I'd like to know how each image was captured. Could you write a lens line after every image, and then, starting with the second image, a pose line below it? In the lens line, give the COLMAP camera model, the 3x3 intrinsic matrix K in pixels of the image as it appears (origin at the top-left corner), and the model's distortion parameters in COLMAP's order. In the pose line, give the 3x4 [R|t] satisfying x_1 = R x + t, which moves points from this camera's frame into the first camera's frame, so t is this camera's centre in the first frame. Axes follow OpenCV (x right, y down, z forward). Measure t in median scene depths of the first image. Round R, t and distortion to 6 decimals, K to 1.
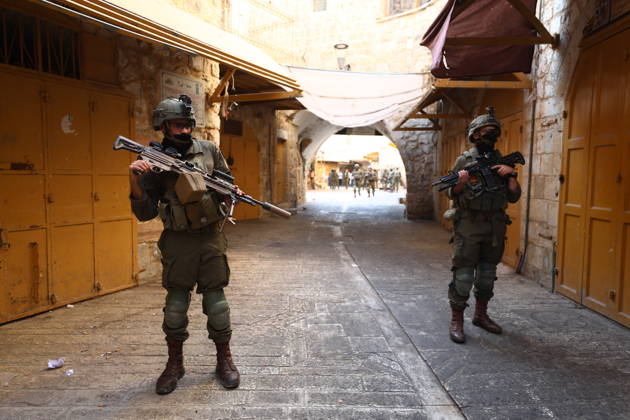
lens RADIAL K [[448.7, 0, 312.3], [0, 448.7, 206.2], [0, 0, 1]] dist [0.012139, 0.000820]
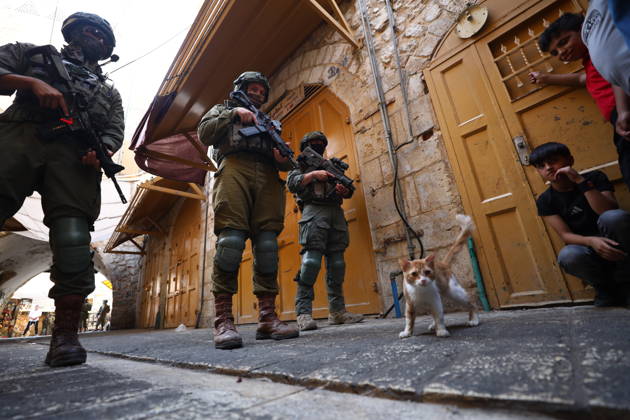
lens RADIAL K [[286.3, 0, 315.3], [0, 286.3, 209.1], [0, 0, 1]] dist [-0.039204, 0.008936]
pose [[0.706916, 0.176086, 0.685028, 0.085356], [0.142992, 0.912937, -0.382229, 0.239327], [-0.692693, 0.368157, 0.620191, 0.130148]]
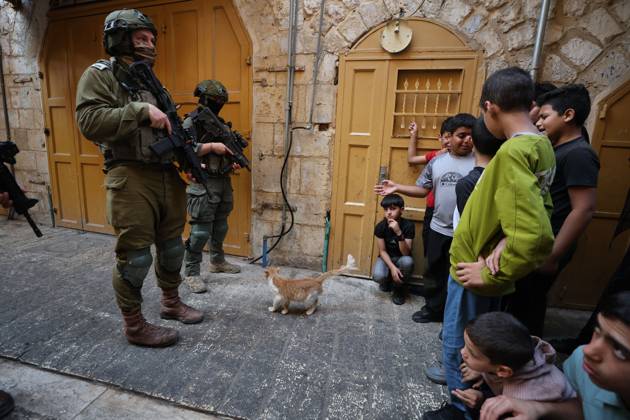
lens RADIAL K [[286.3, 0, 312.3], [0, 286.3, 210.7], [0, 0, 1]] dist [-0.039204, 0.008936]
pose [[0.244175, -0.177931, 0.953268, -0.008753], [0.020186, 0.983742, 0.178448, 0.026483], [-0.969521, -0.024330, 0.243797, 0.138115]]
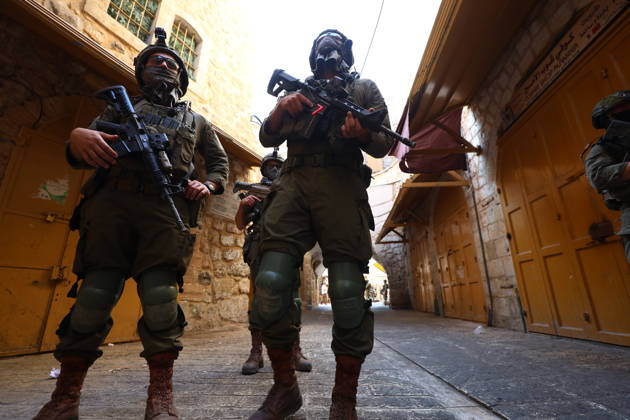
lens RADIAL K [[286.3, 0, 313.4], [0, 286.3, 208.5], [0, 0, 1]] dist [-0.039204, 0.008936]
pose [[0.999127, -0.032322, -0.026455, 0.013807], [0.020131, 0.927601, -0.373030, 0.154080], [0.036597, 0.372171, 0.927442, 0.194159]]
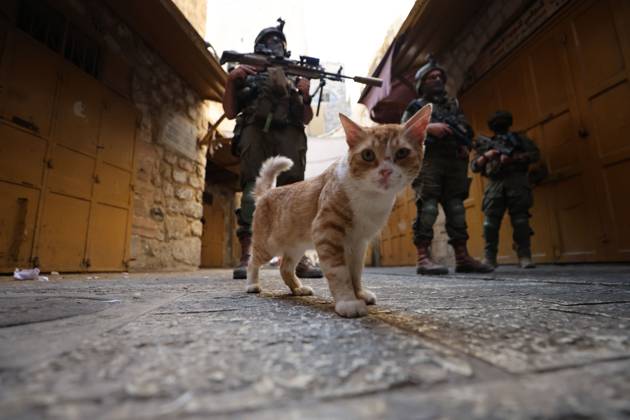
lens RADIAL K [[286.3, 0, 314.6], [0, 286.3, 220.1], [0, 0, 1]] dist [-0.039204, 0.008936]
pose [[0.973397, 0.013977, 0.228700, -0.111284], [0.039804, 0.972646, -0.228858, 0.238538], [-0.225643, 0.231873, 0.946214, 0.240130]]
